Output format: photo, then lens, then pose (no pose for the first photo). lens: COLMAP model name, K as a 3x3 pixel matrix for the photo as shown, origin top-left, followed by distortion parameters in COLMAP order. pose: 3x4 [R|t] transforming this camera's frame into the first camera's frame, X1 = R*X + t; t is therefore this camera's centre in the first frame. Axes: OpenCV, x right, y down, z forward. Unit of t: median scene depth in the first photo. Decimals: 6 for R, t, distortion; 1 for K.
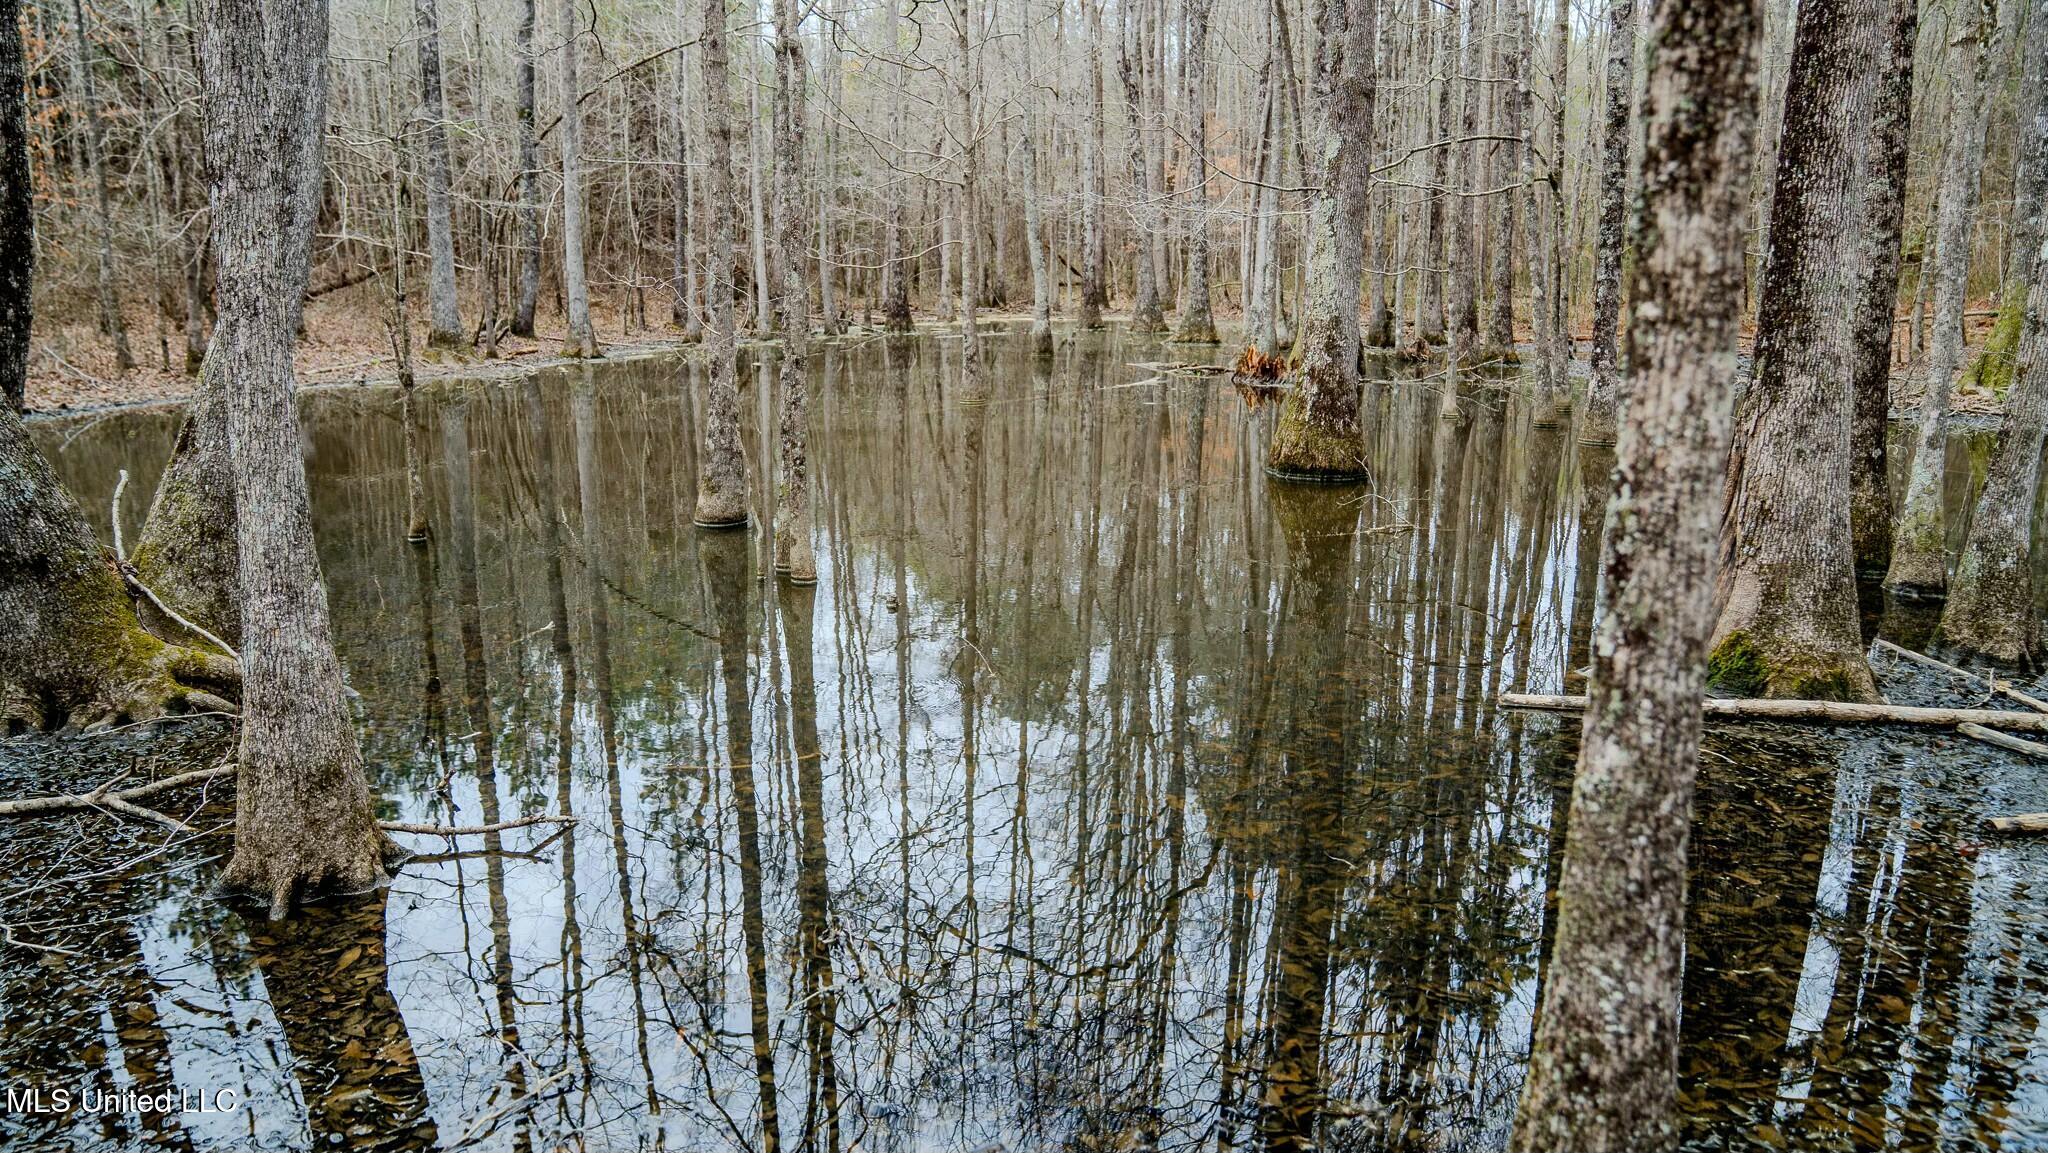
lens RADIAL K [[1408.1, 0, 1018.0], [0, 1408.1, 560.2], [0, 0, 1]] dist [-0.133182, 0.099617]
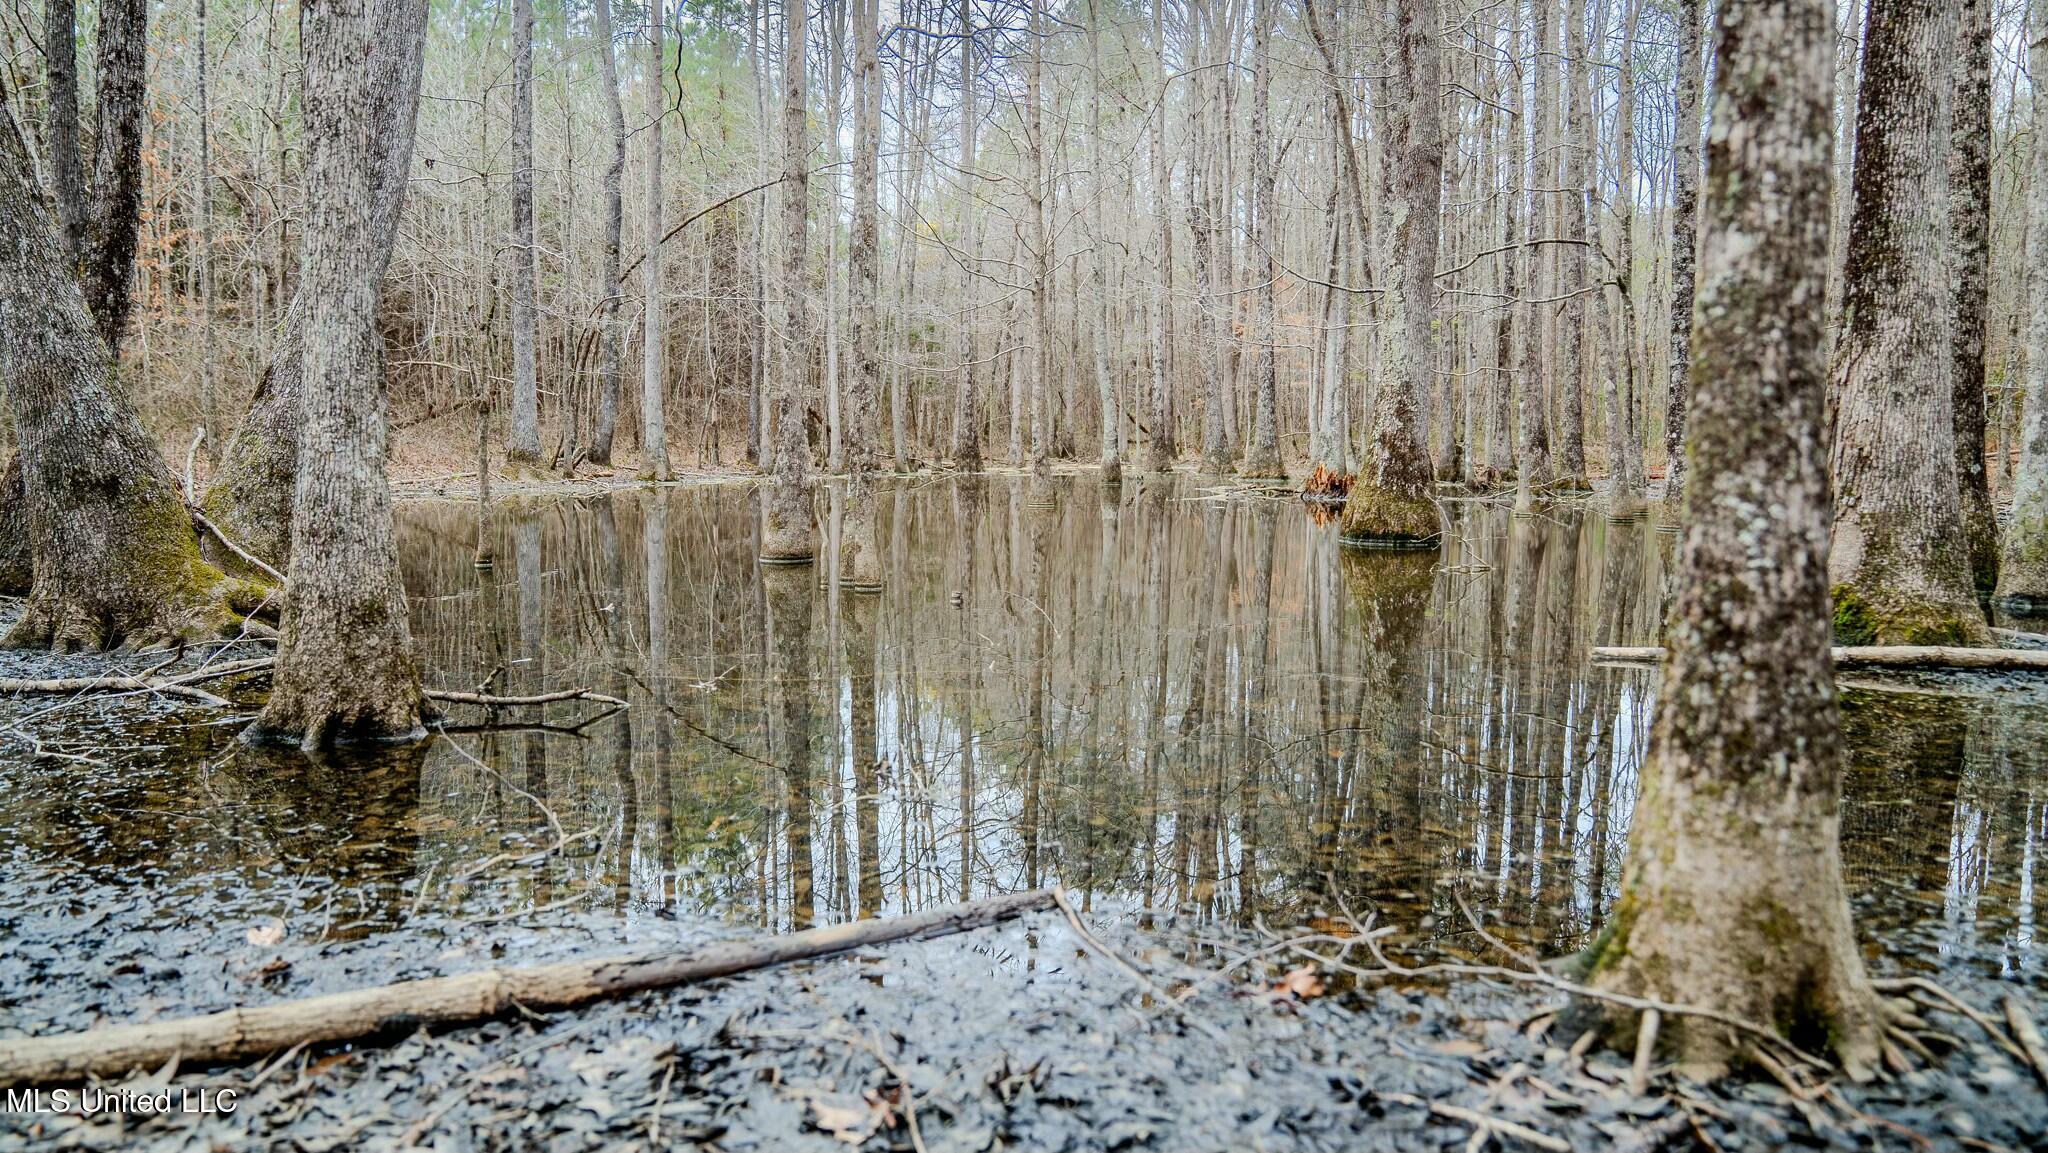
lens RADIAL K [[1408.1, 0, 1018.0], [0, 1408.1, 560.2], [0, 0, 1]] dist [-0.133182, 0.099617]
pose [[0.998788, 0.010088, -0.048164, 0.000080], [-0.015761, 0.992781, -0.118902, 0.149498], [0.046617, 0.119517, 0.991737, 0.032578]]
